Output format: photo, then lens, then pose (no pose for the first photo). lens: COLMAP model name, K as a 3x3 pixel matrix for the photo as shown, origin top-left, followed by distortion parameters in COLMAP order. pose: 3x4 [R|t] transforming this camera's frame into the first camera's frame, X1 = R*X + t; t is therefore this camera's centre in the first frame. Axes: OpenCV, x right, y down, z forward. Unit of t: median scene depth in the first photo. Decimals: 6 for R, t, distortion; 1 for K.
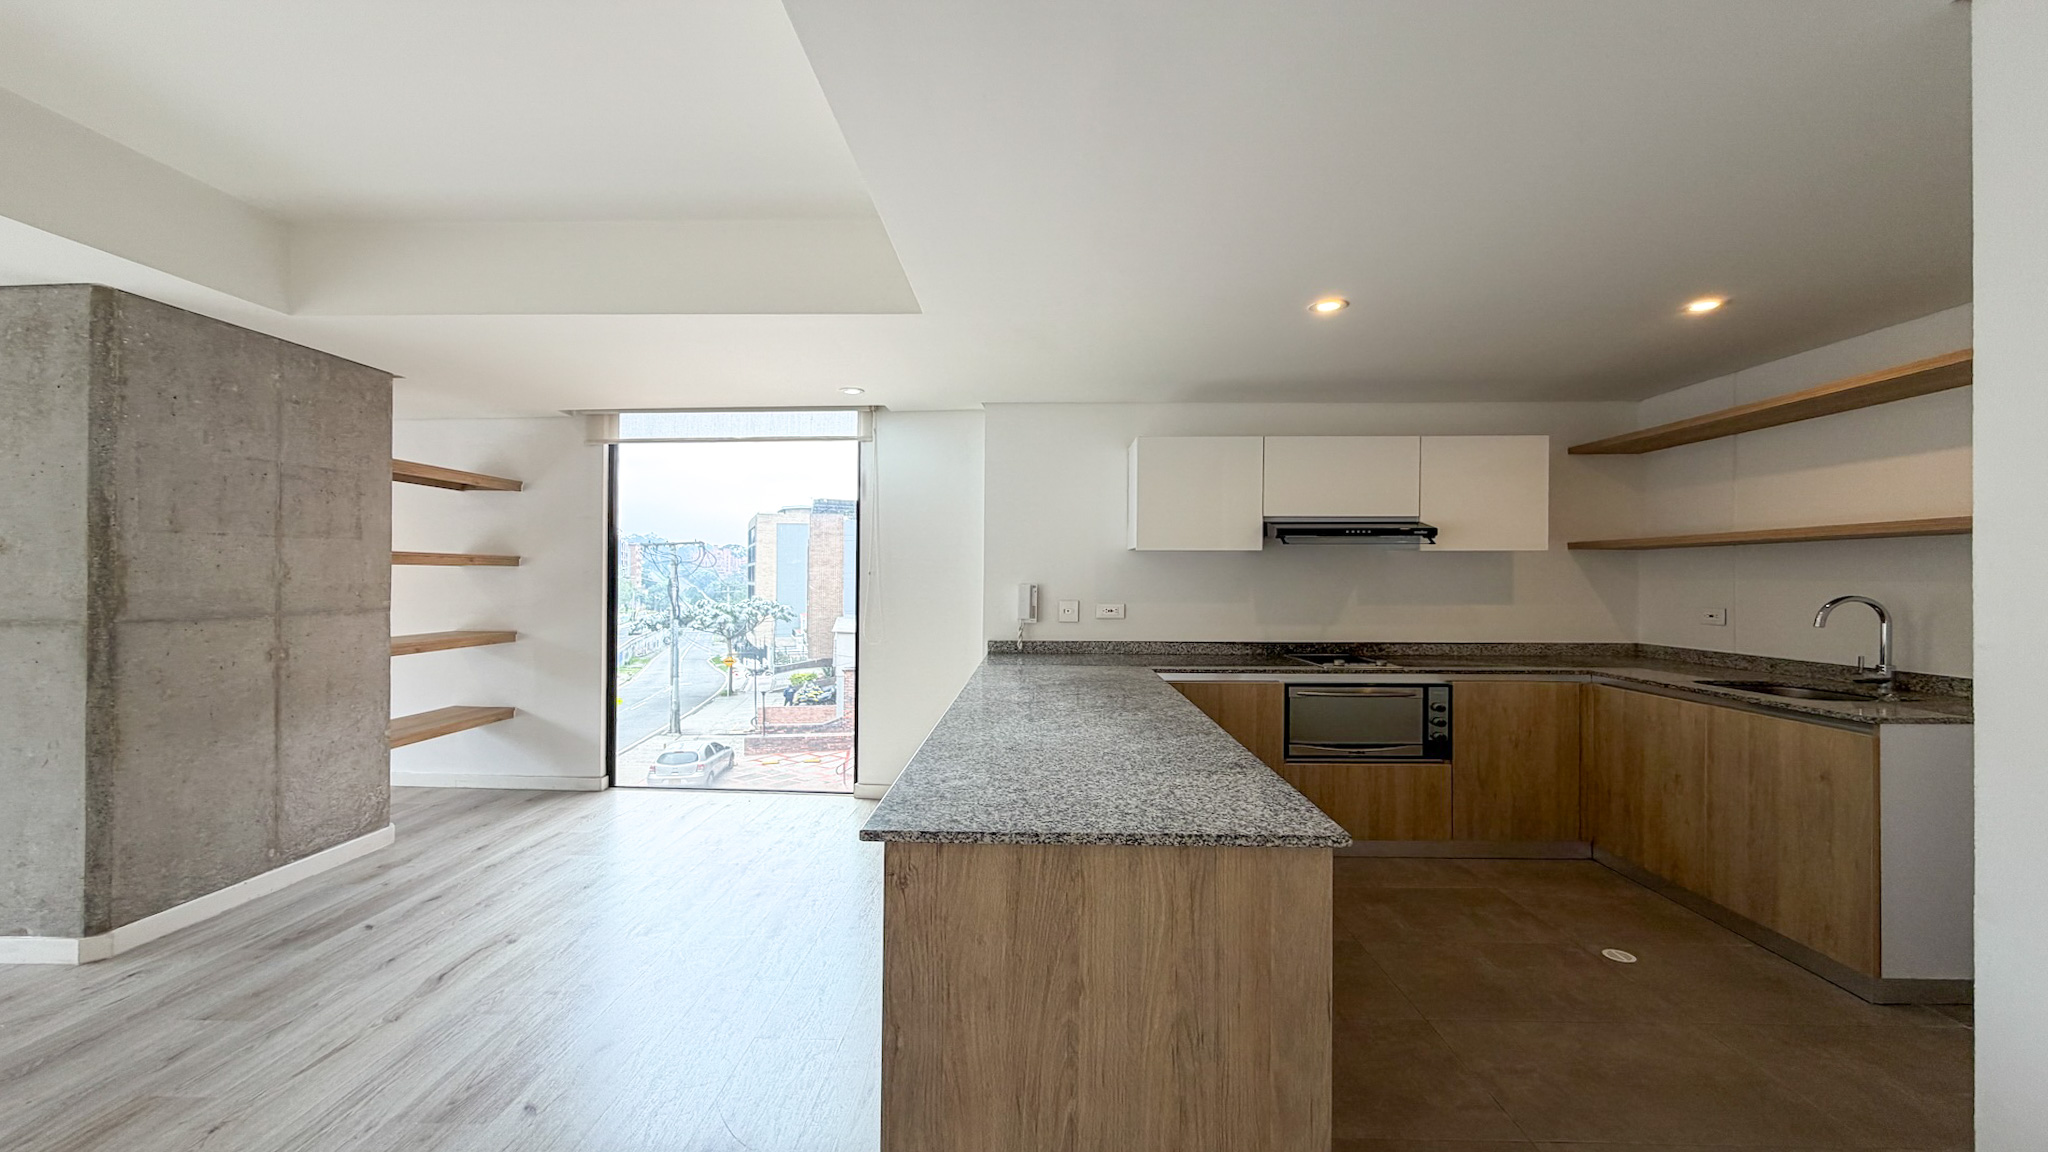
lens RADIAL K [[847.5, 0, 1007.3], [0, 847.5, 572.5], [0, 0, 1]] dist [0.004129, -0.000310]
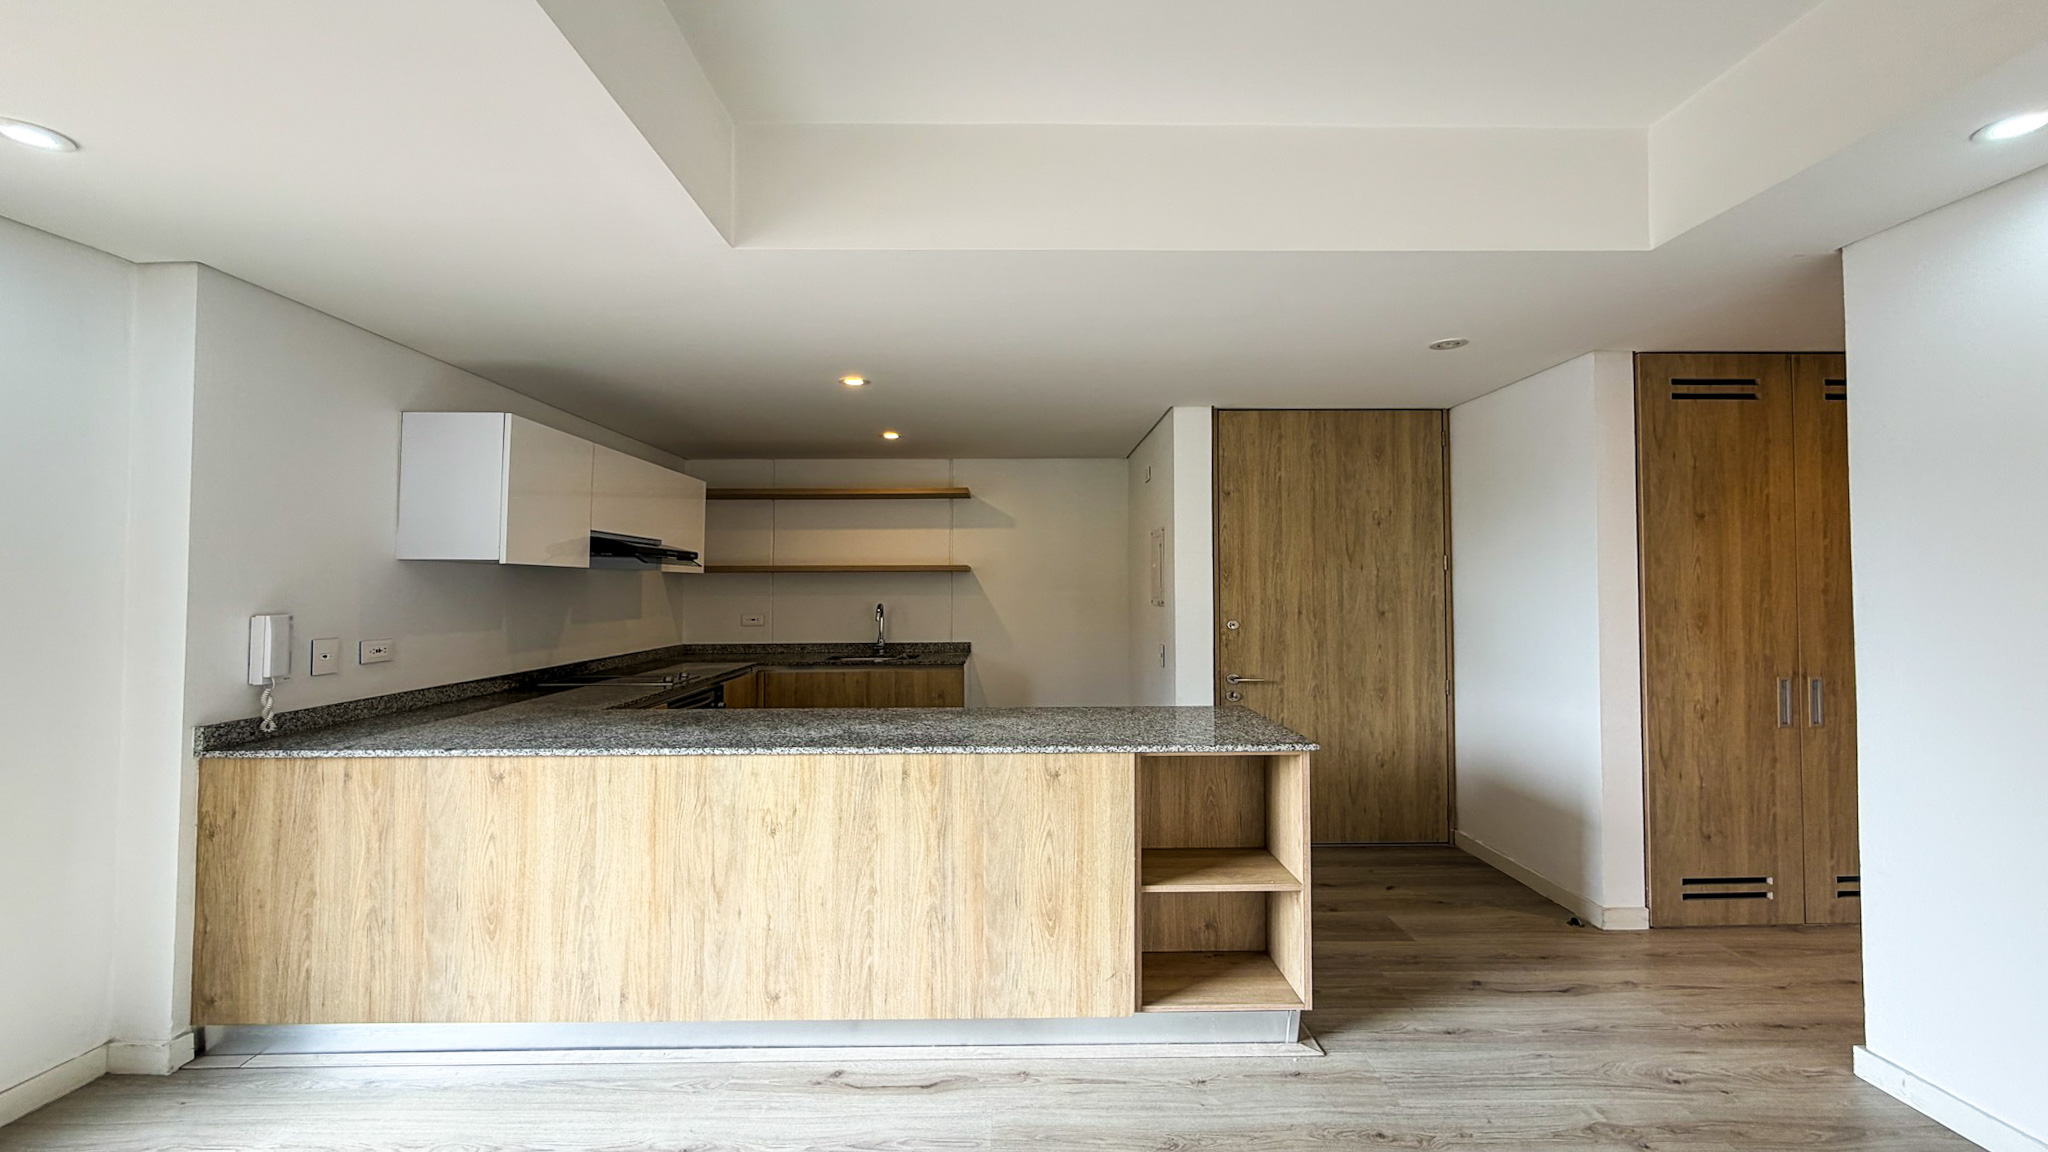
lens RADIAL K [[847.5, 0, 1027.0], [0, 847.5, 578.0], [0, 0, 1]] dist [0.004129, -0.000310]
pose [[-0.066525, 0.011705, 0.997716, -0.633369], [-0.002749, 0.999925, -0.011914, -0.004827], [-0.997781, -0.003535, -0.066487, 0.597577]]
